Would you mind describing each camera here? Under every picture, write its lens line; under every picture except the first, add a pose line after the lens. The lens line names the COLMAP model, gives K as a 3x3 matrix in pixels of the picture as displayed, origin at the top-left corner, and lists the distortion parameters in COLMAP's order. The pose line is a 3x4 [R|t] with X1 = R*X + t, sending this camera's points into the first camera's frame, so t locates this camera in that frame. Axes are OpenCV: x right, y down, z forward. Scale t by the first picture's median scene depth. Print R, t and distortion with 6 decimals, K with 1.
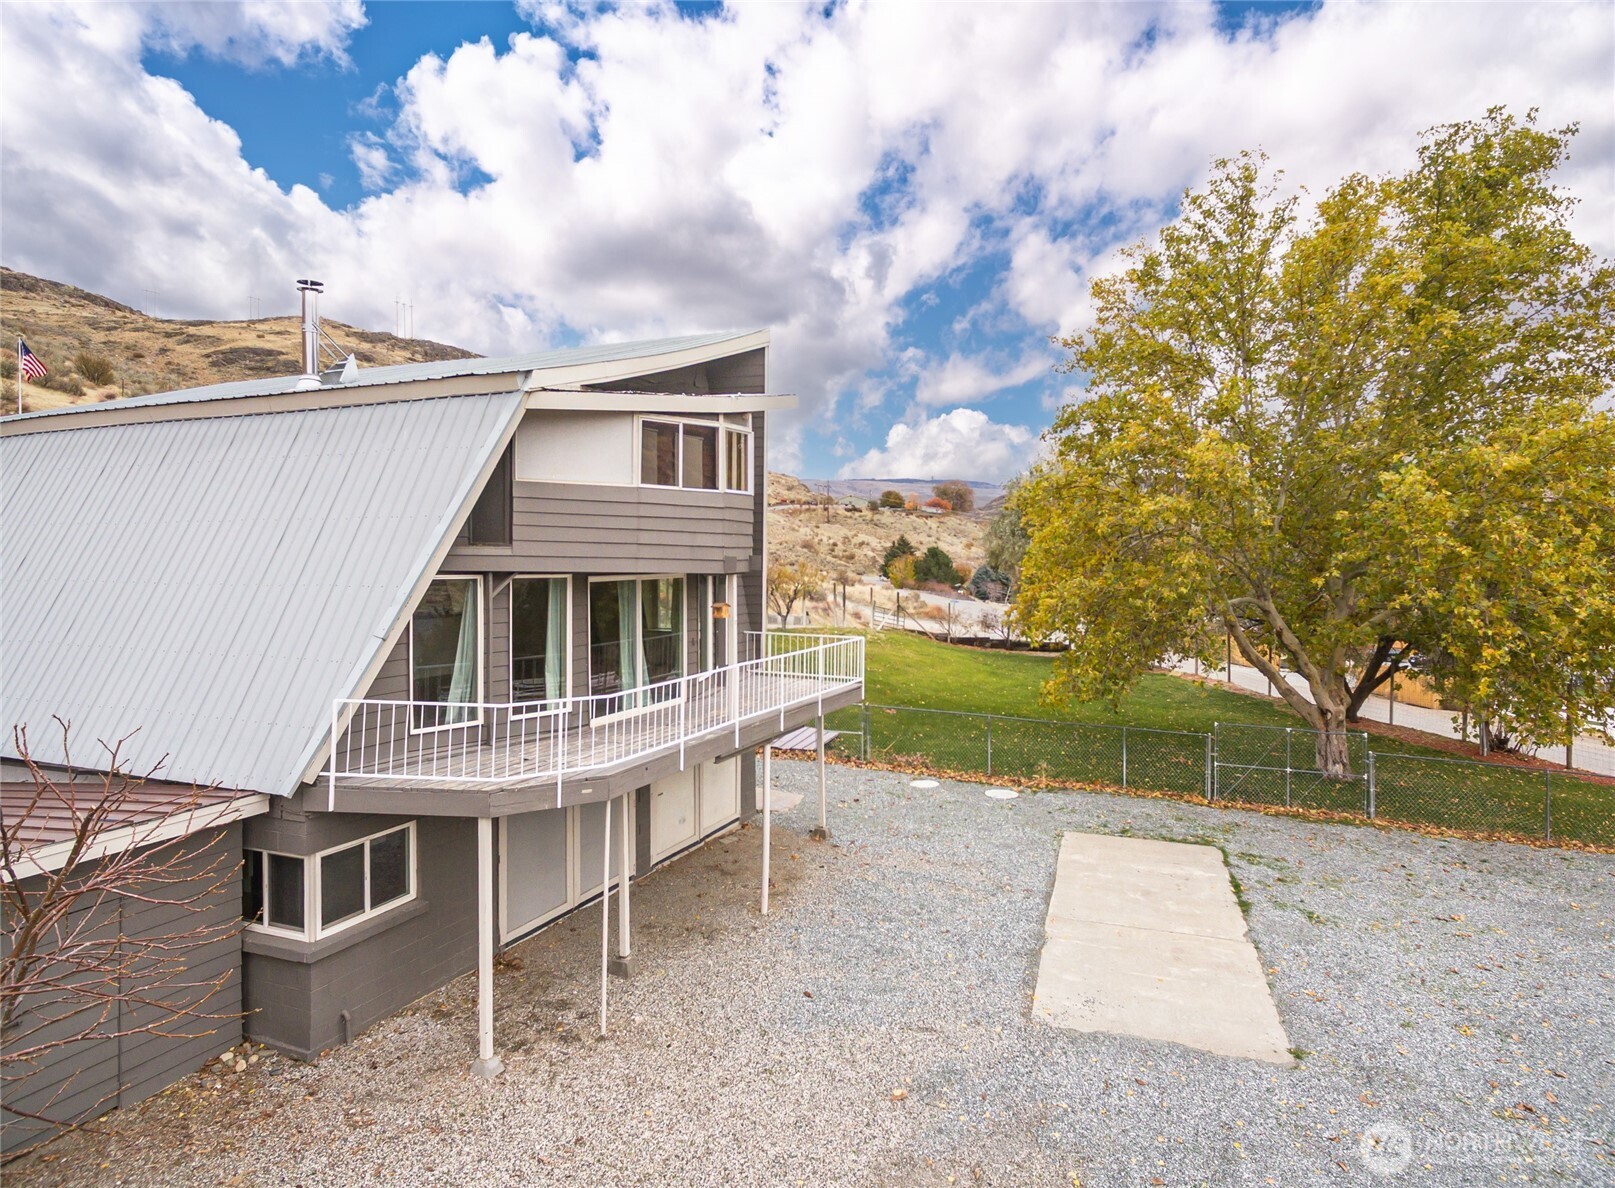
lens RADIAL K [[959.0, 0, 849.0], [0, 959.0, 547.0], [0, 0, 1]] dist [-0.001319, 0.004987]
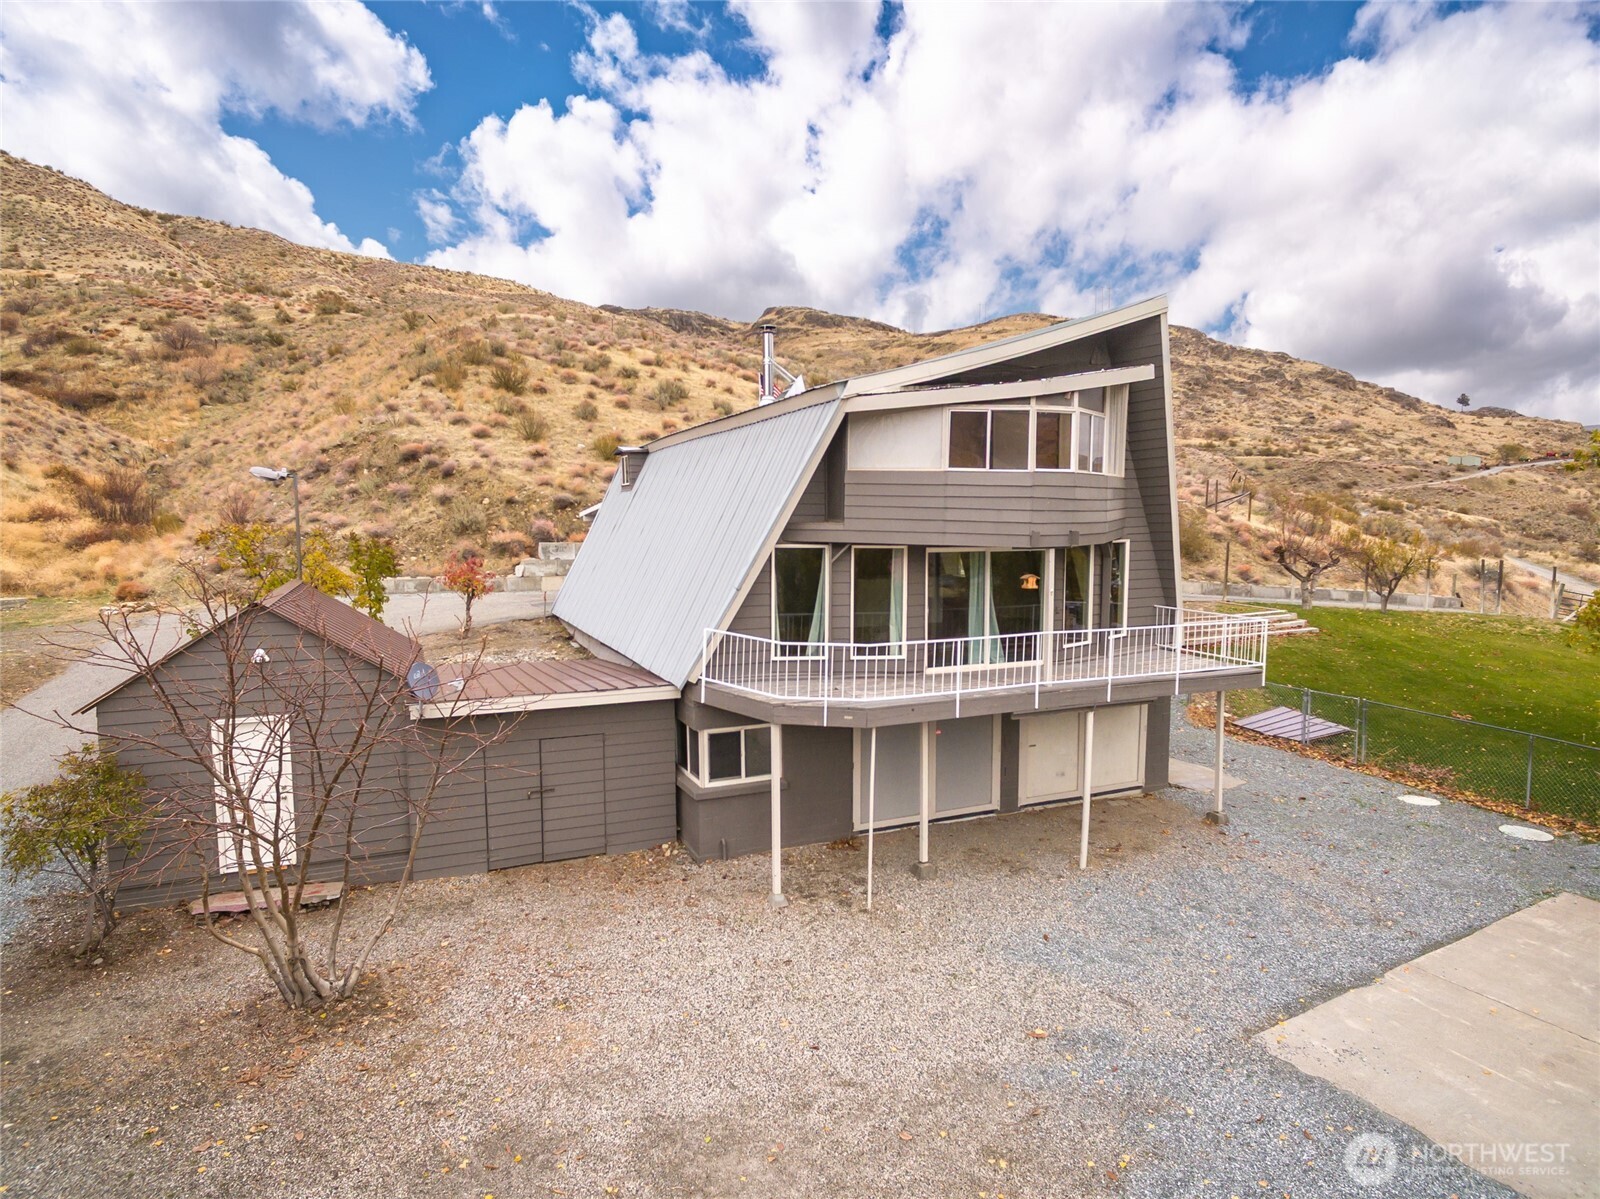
lens RADIAL K [[893.7, 0, 747.6], [0, 893.7, 601.9], [0, 0, 1]] dist [0.005491, 0.005317]
pose [[0.708300, 0.063202, -0.703077, 0.375594], [0.004543, 0.995555, 0.094070, -0.008118], [0.705897, -0.069823, 0.704864, 0.067285]]
